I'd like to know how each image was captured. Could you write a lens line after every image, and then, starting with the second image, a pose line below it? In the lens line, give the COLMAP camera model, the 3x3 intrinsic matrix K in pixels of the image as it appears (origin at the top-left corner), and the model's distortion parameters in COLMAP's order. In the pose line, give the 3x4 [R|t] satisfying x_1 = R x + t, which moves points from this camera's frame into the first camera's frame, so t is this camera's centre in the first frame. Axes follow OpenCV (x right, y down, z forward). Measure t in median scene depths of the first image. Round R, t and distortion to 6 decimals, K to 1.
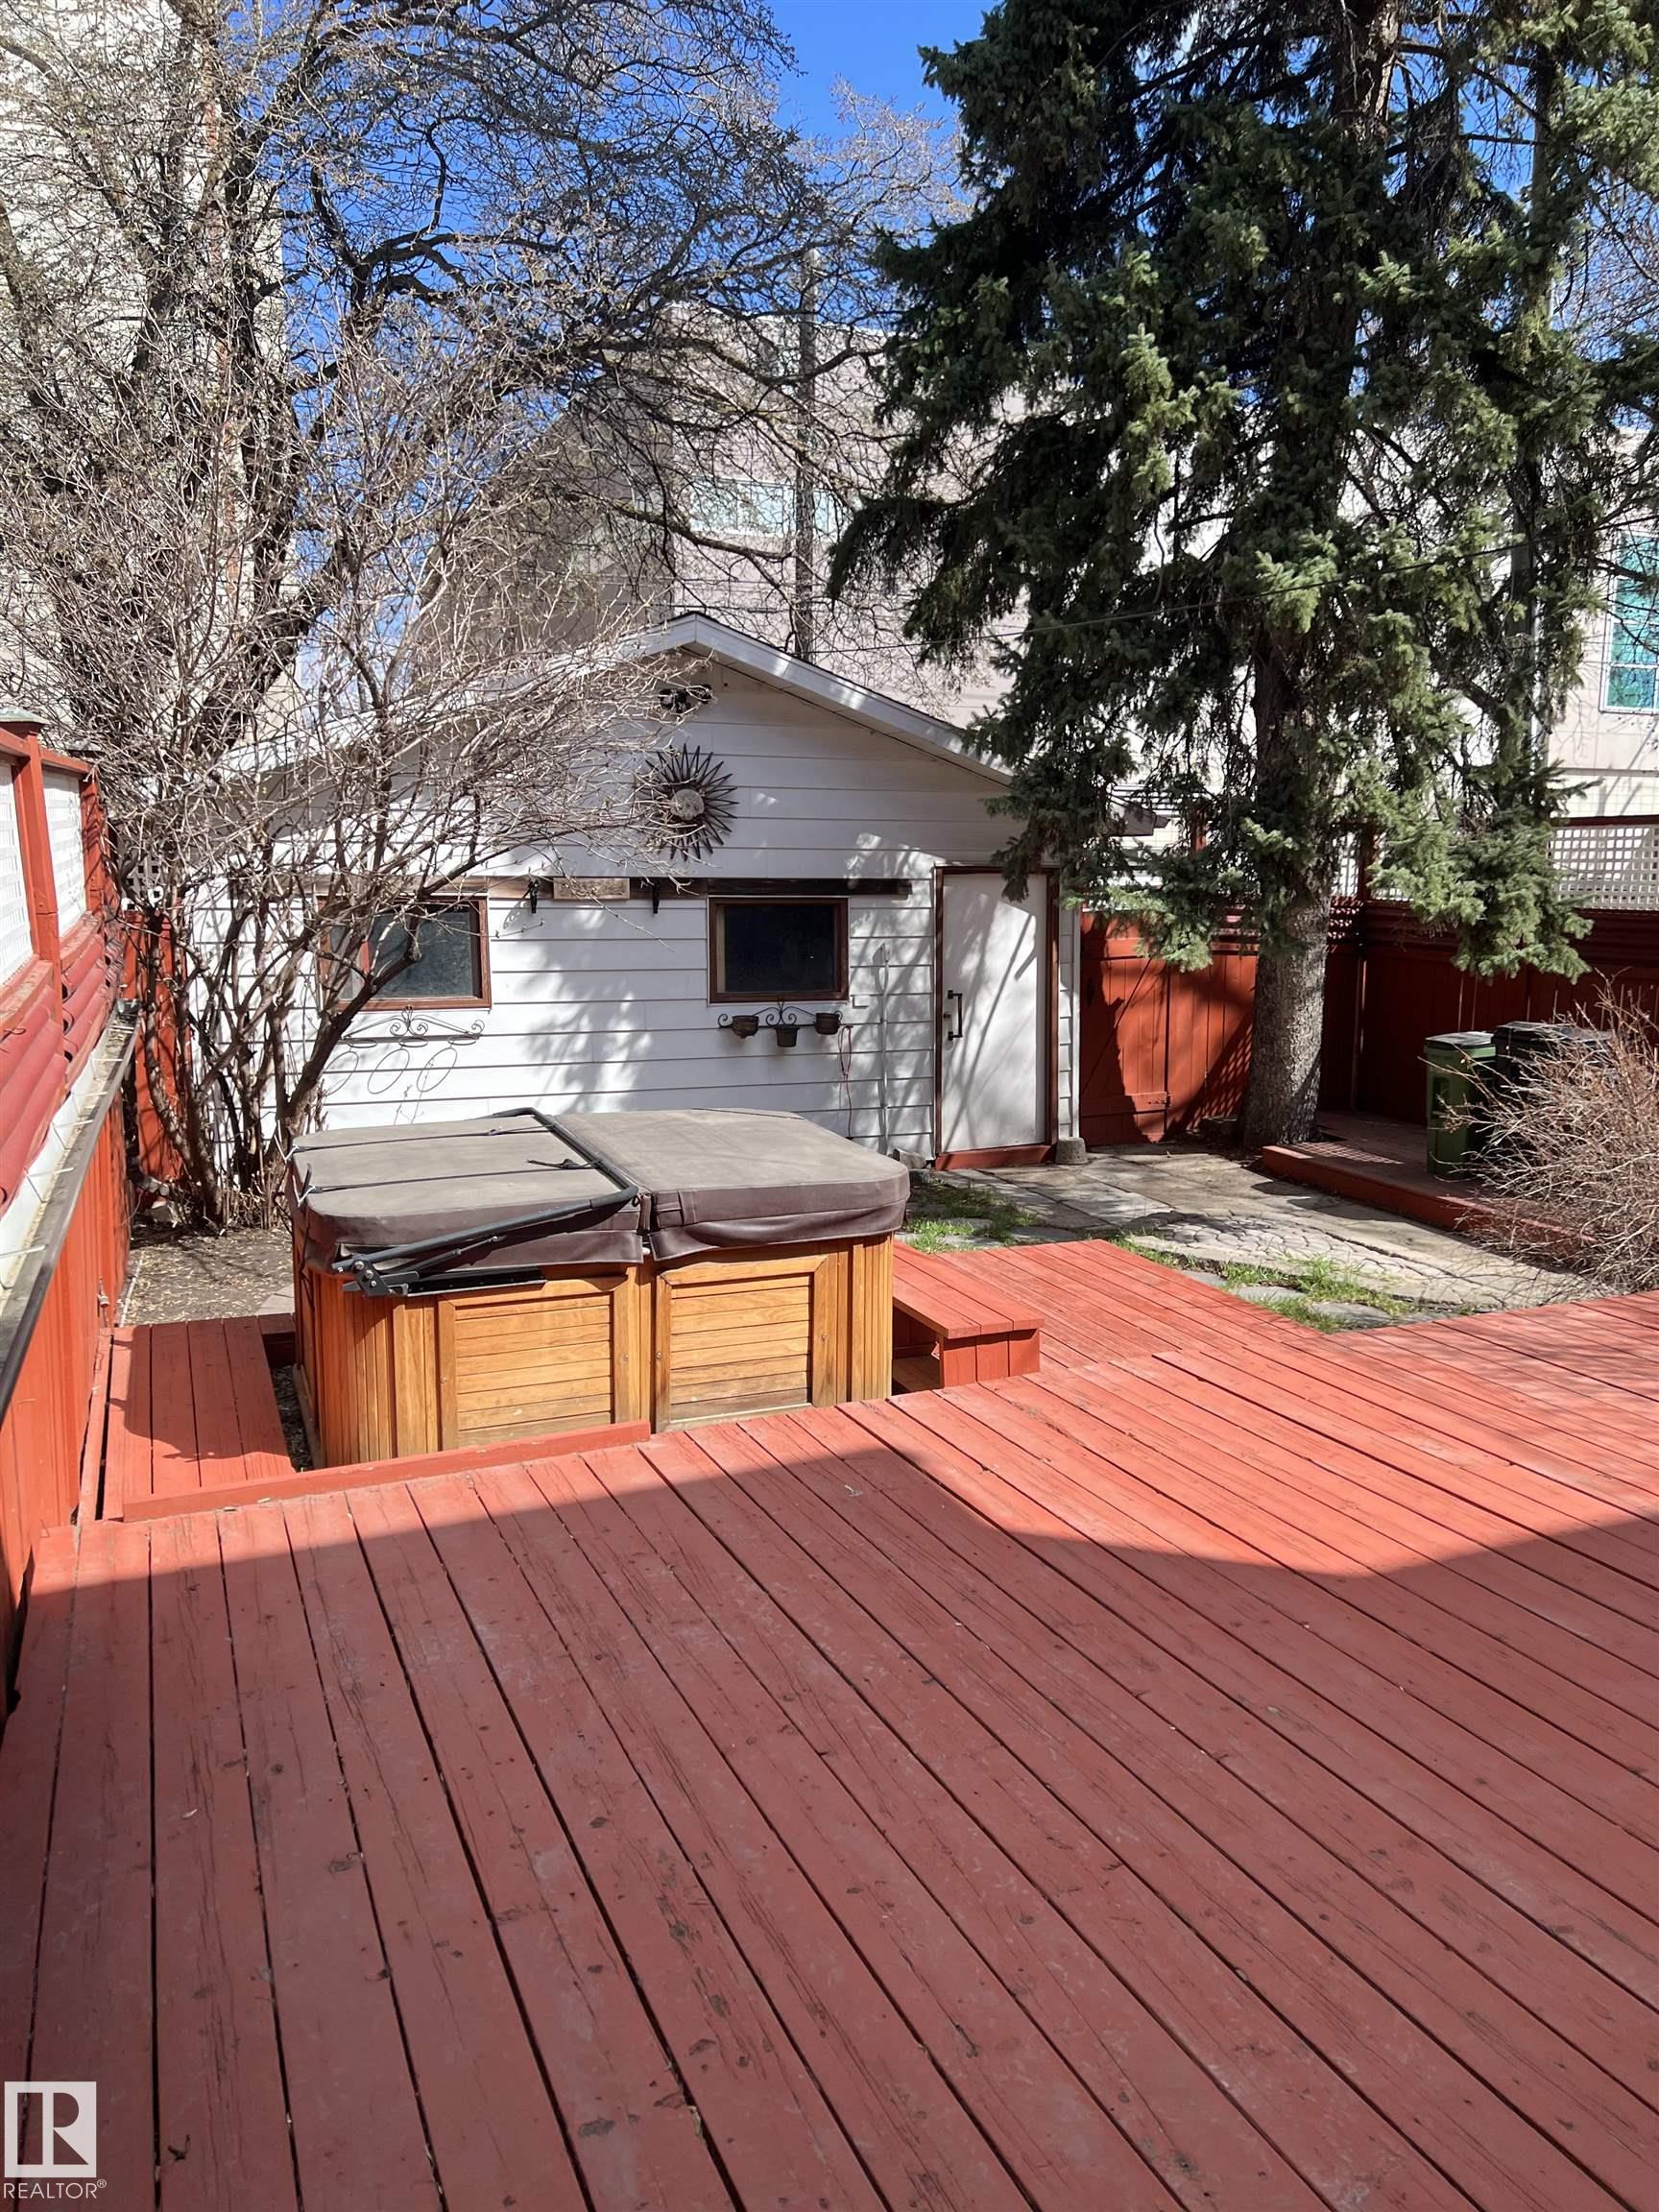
lens RADIAL K [[1662.8, 0, 828.3], [0, 1662.8, 1132.2], [0, 0, 1]] dist [0.078153, -0.090575]
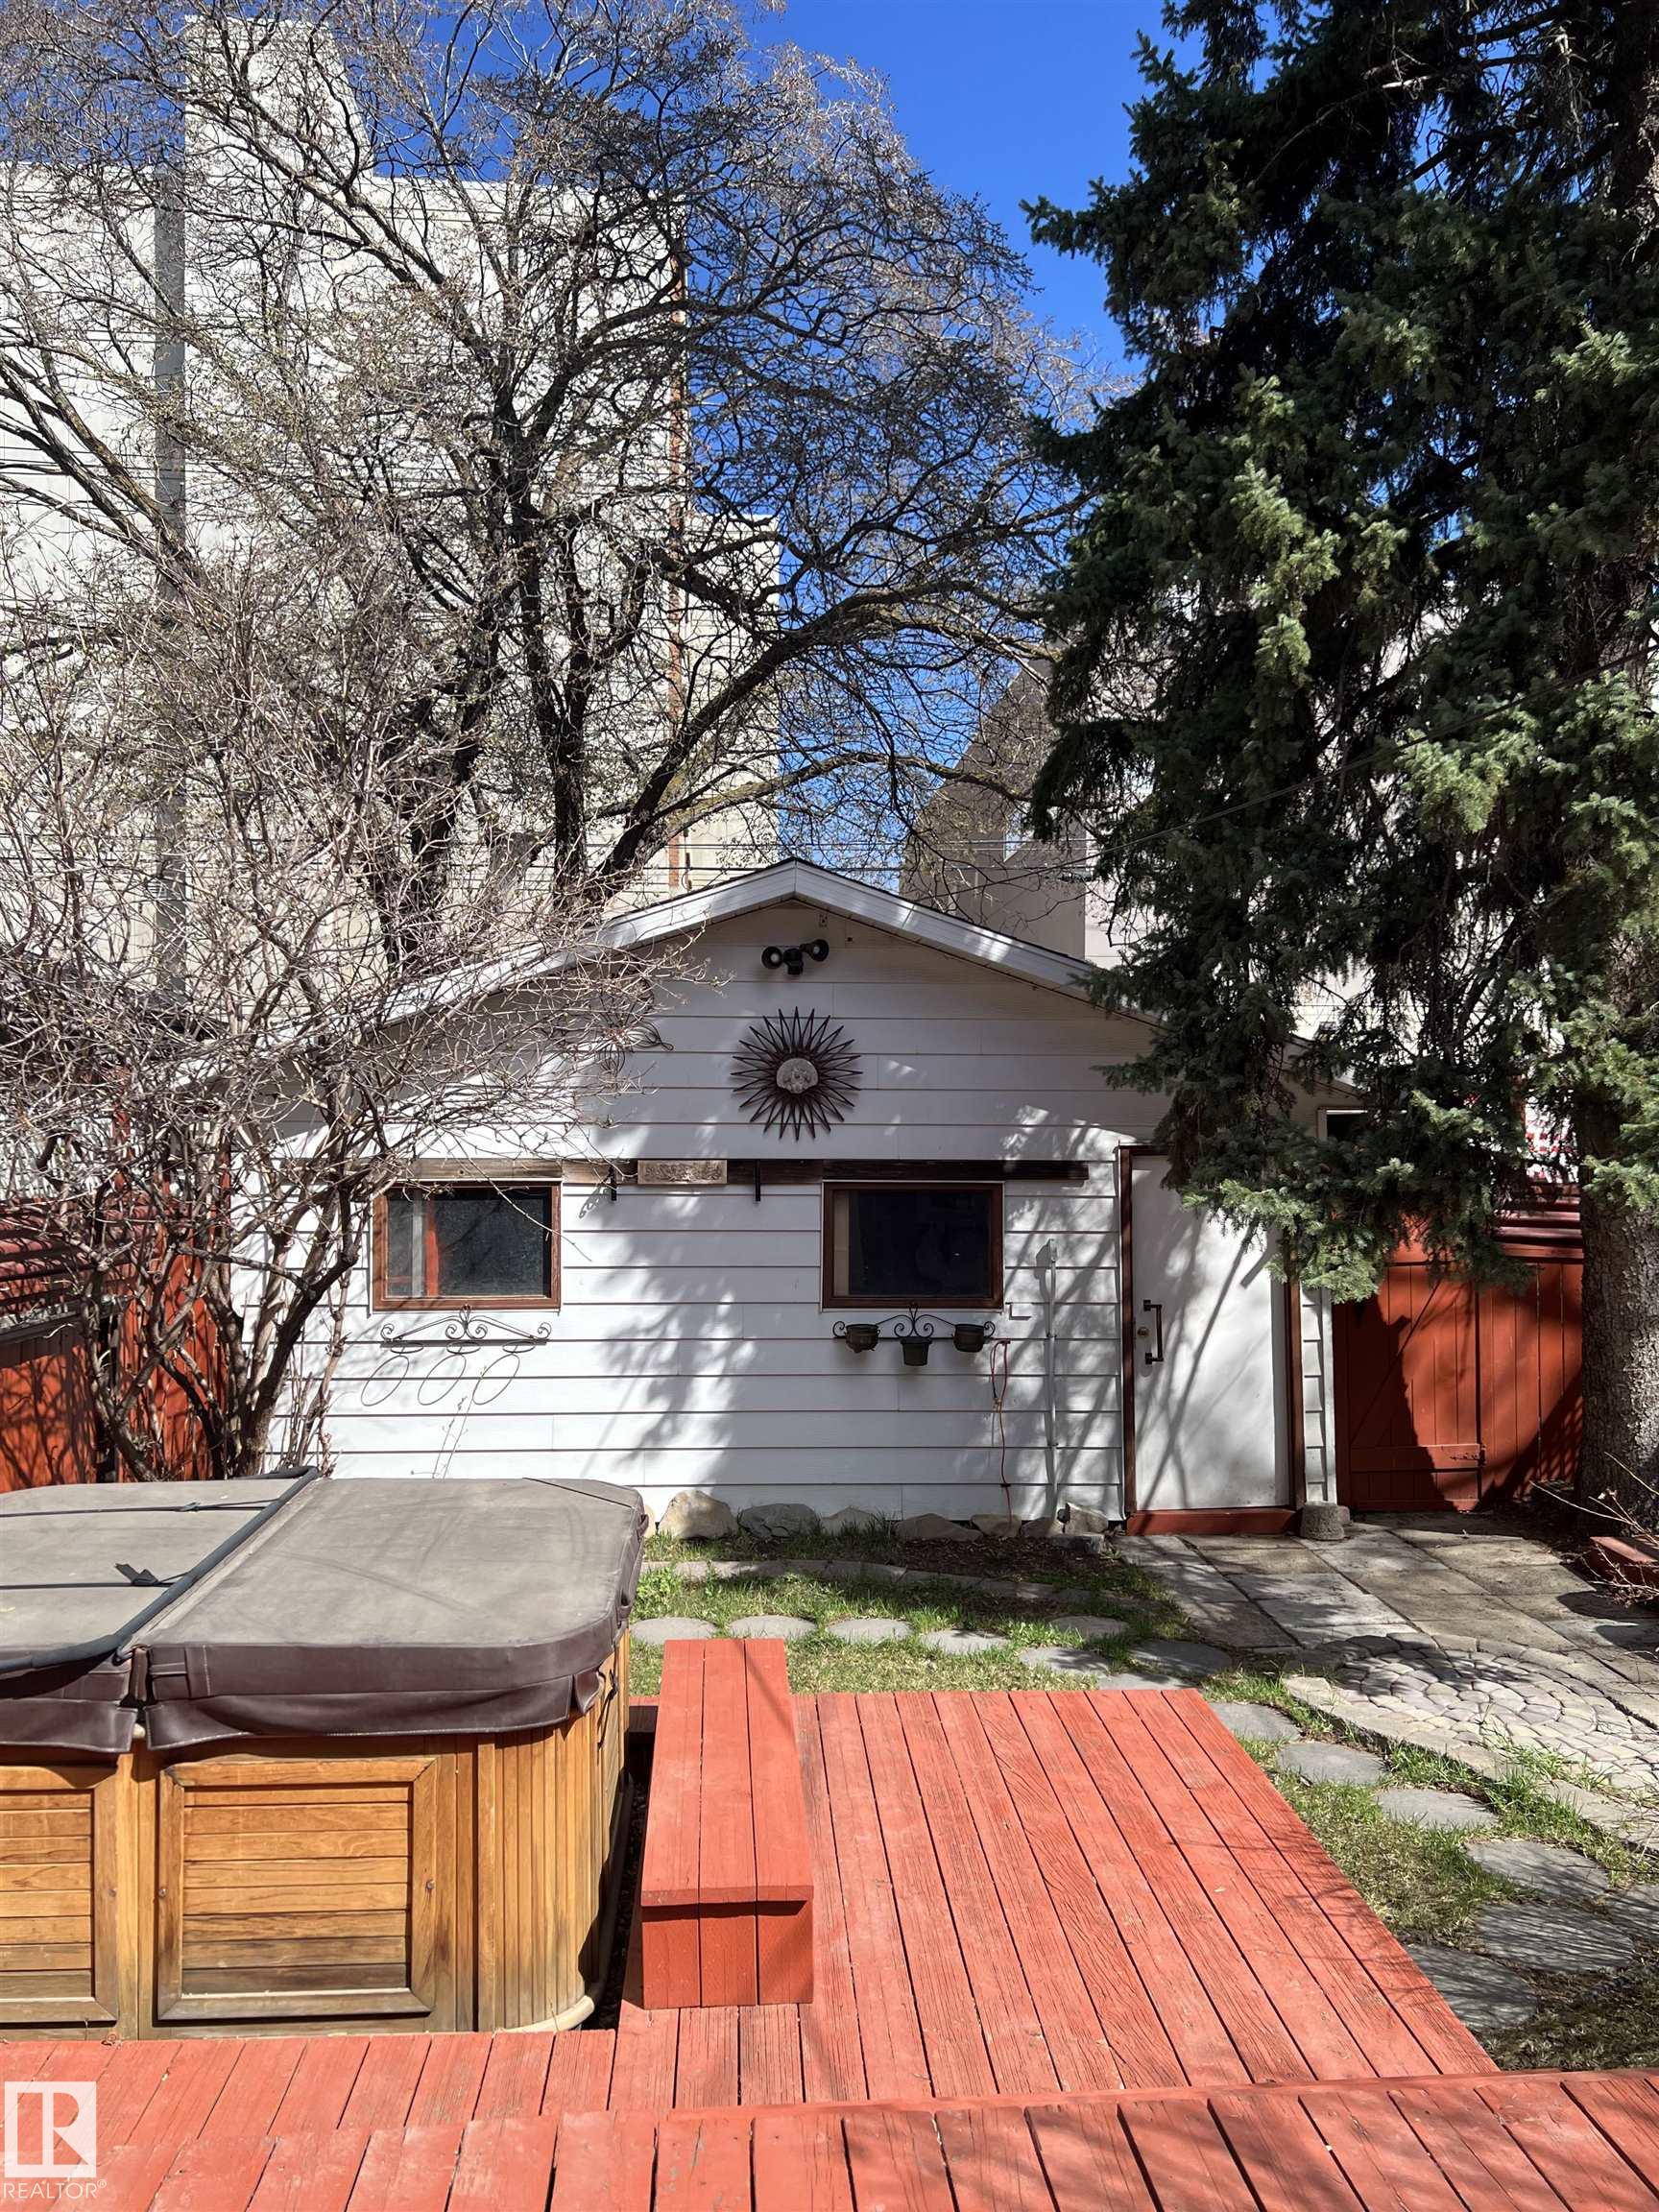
lens RADIAL K [[1662.8, 0, 816.6], [0, 1662.8, 1127.0], [0, 0, 1]] dist [0.078153, -0.090575]
pose [[0.945694, 0.000062, -0.325059, 0.200414], [-0.050804, 0.987739, -0.147617, -0.045666], [0.321065, 0.156115, 0.934101, 0.216216]]
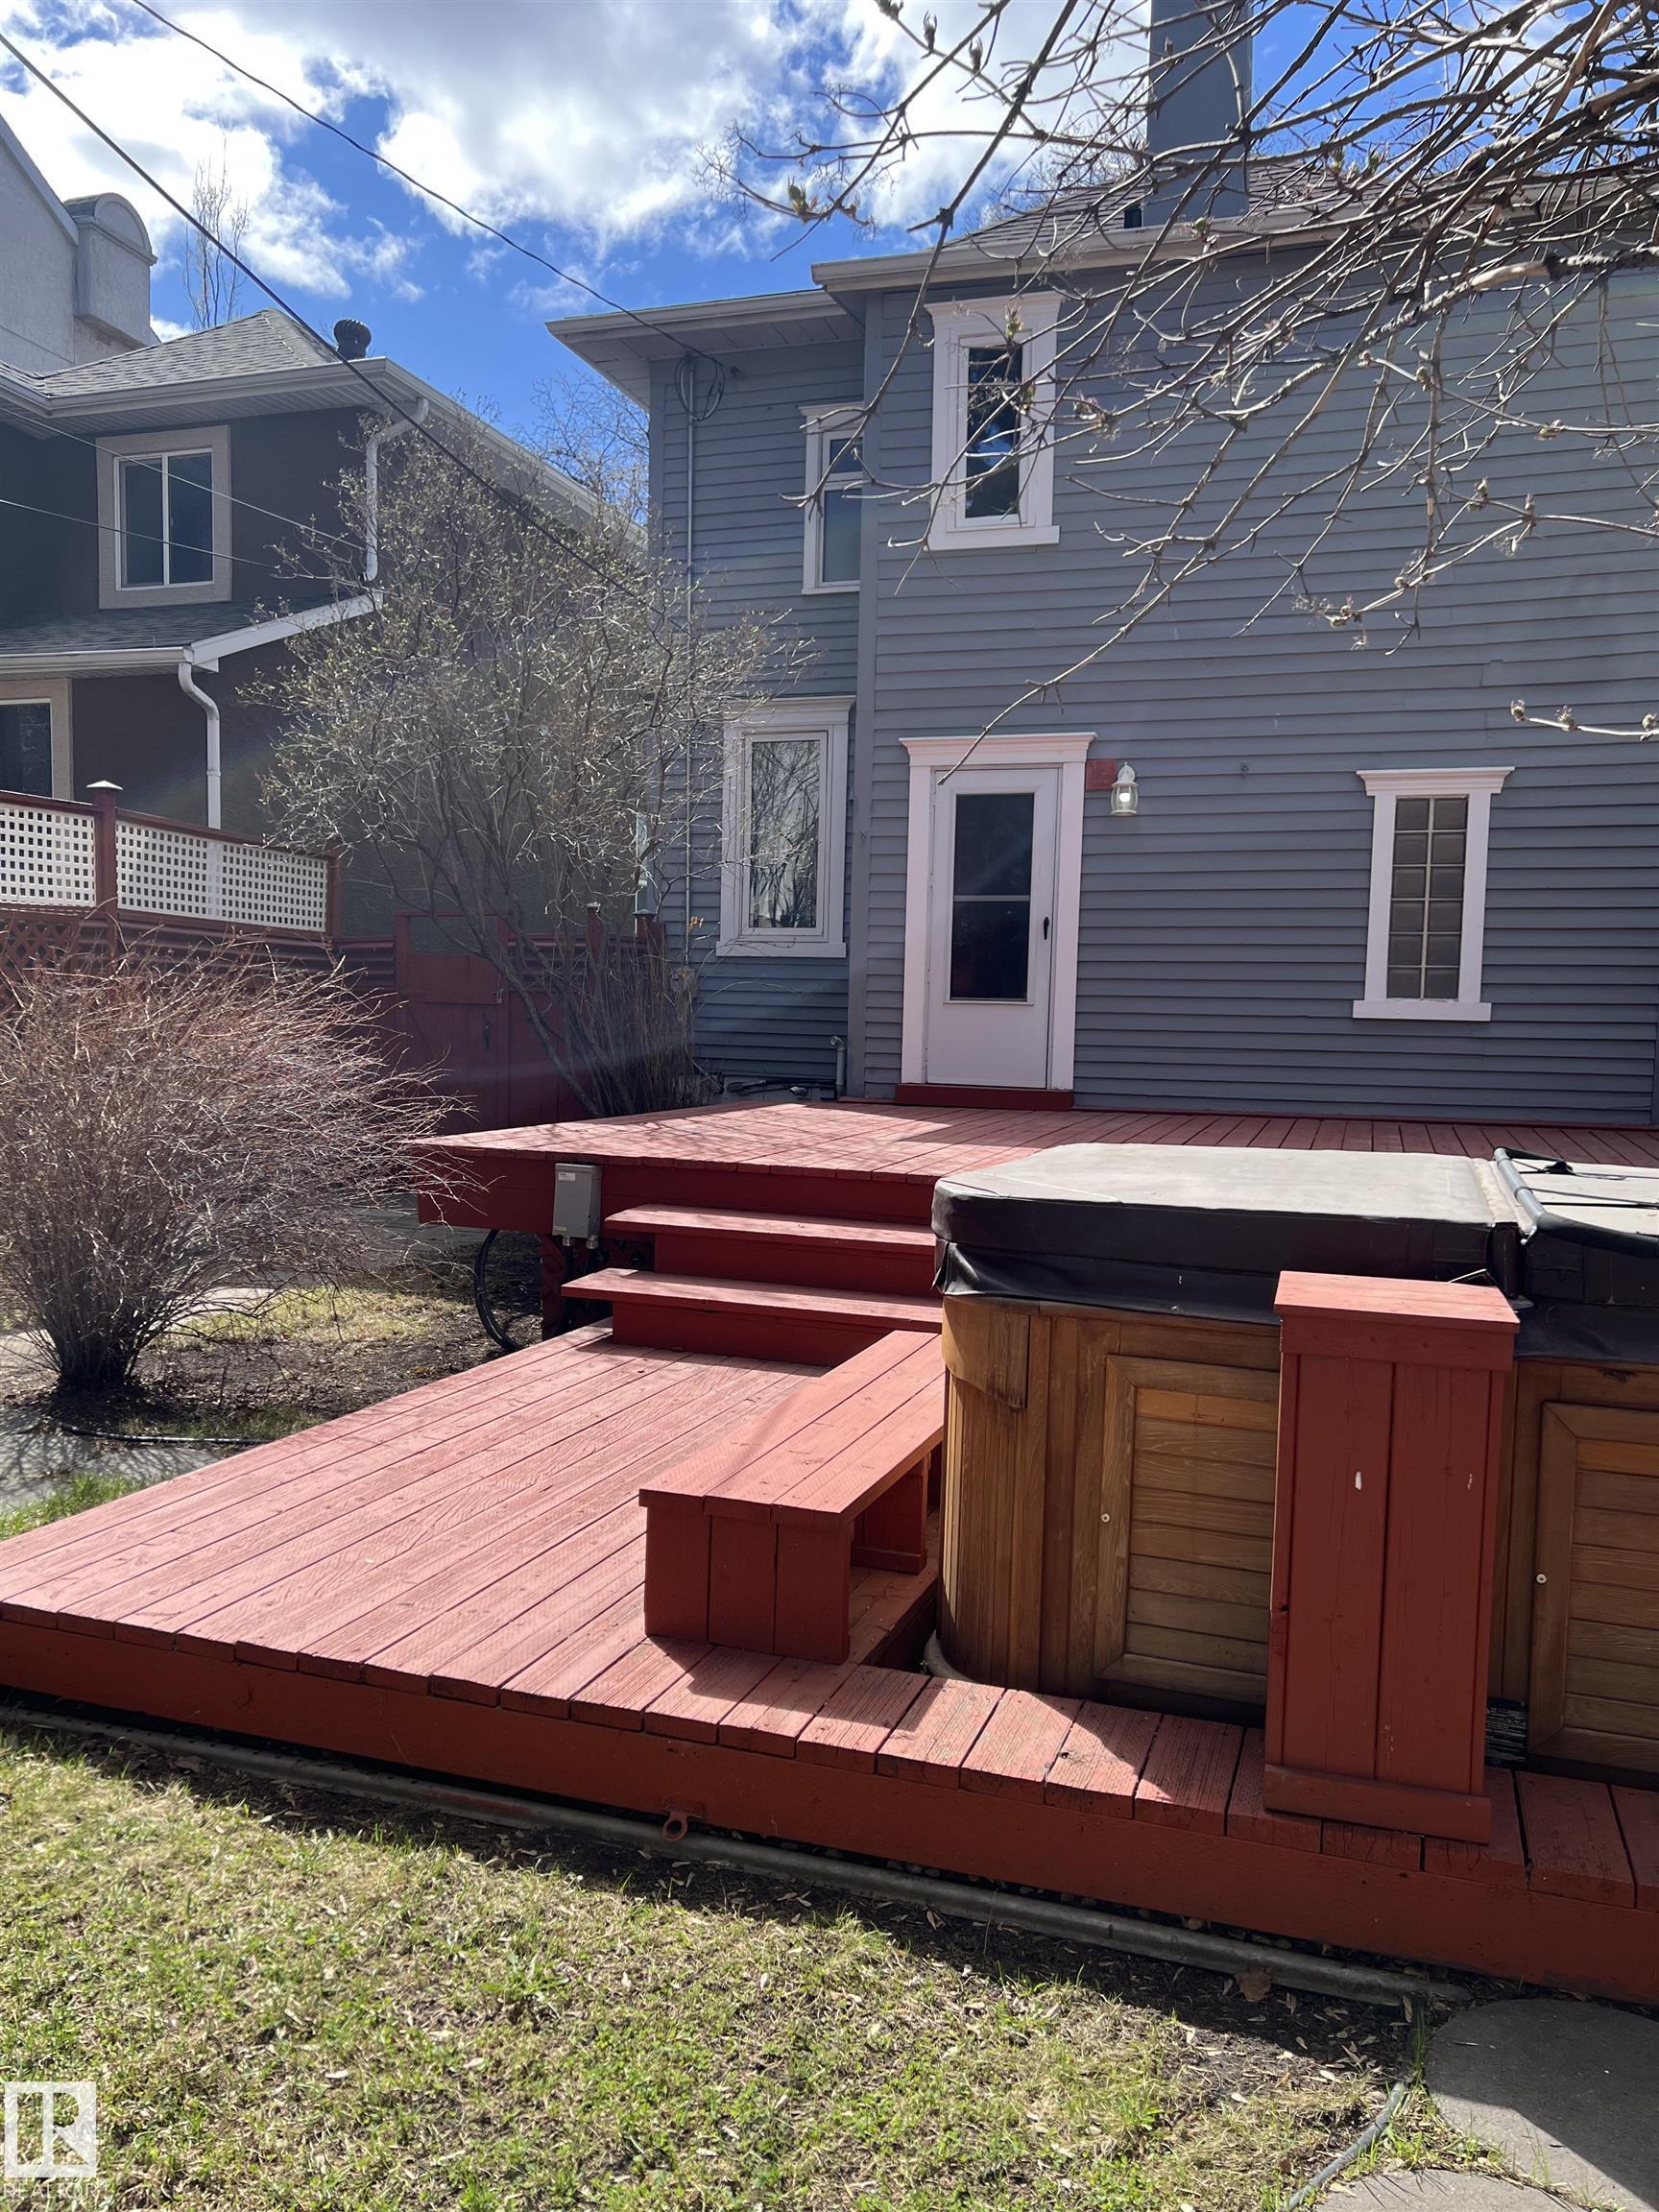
lens RADIAL K [[1662.8, 0, 783.4], [0, 1662.8, 1120.2], [0, 0, 1]] dist [0.078153, -0.090575]
pose [[-0.738713, -0.069862, 0.670390, -0.200948], [0.079836, 0.978543, 0.189947, -0.080933], [-0.669275, 0.193838, -0.717285, 0.929658]]
